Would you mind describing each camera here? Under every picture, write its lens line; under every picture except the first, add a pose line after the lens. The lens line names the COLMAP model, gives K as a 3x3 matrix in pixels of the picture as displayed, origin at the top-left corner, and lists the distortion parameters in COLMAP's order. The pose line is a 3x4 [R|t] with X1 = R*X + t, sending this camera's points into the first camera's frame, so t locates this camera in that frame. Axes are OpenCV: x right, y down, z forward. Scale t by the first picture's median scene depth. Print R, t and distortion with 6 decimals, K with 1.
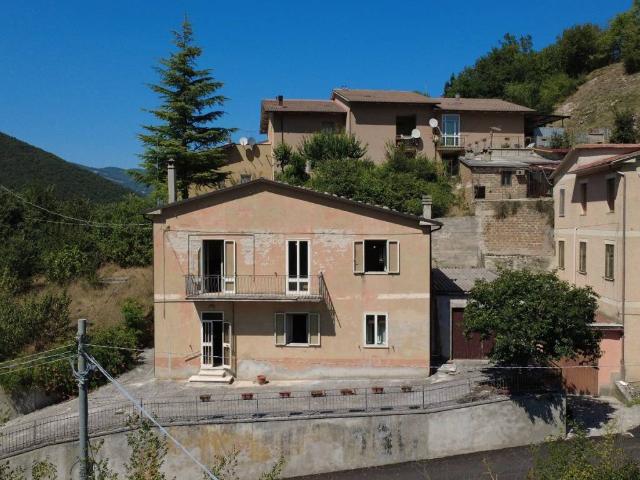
lens RADIAL K [[478.2, 0, 320.0], [0, 478.2, 237.9], [0, 0, 1]] dist [0.004200, 0.000670]
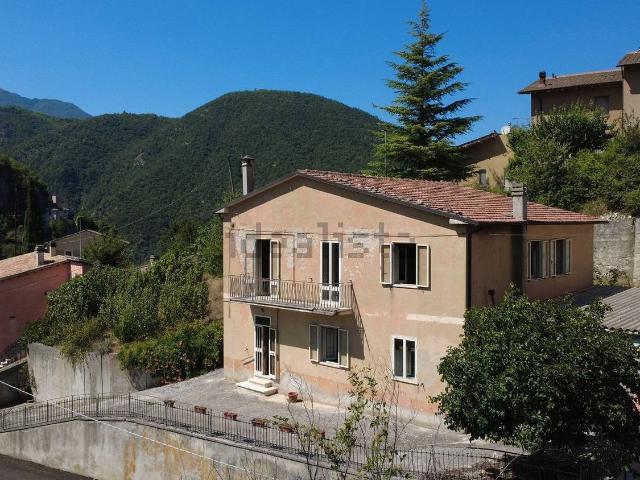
lens RADIAL K [[511.0, 0, 320.0], [0, 511.0, 239.3], [0, 0, 1]] dist [-0.006546, -0.001177]
pose [[0.855709, 0.017627, -0.517156, 0.399666], [-0.016930, 0.999838, 0.006066, -0.004247], [0.517179, 0.003565, 0.855870, 0.205800]]
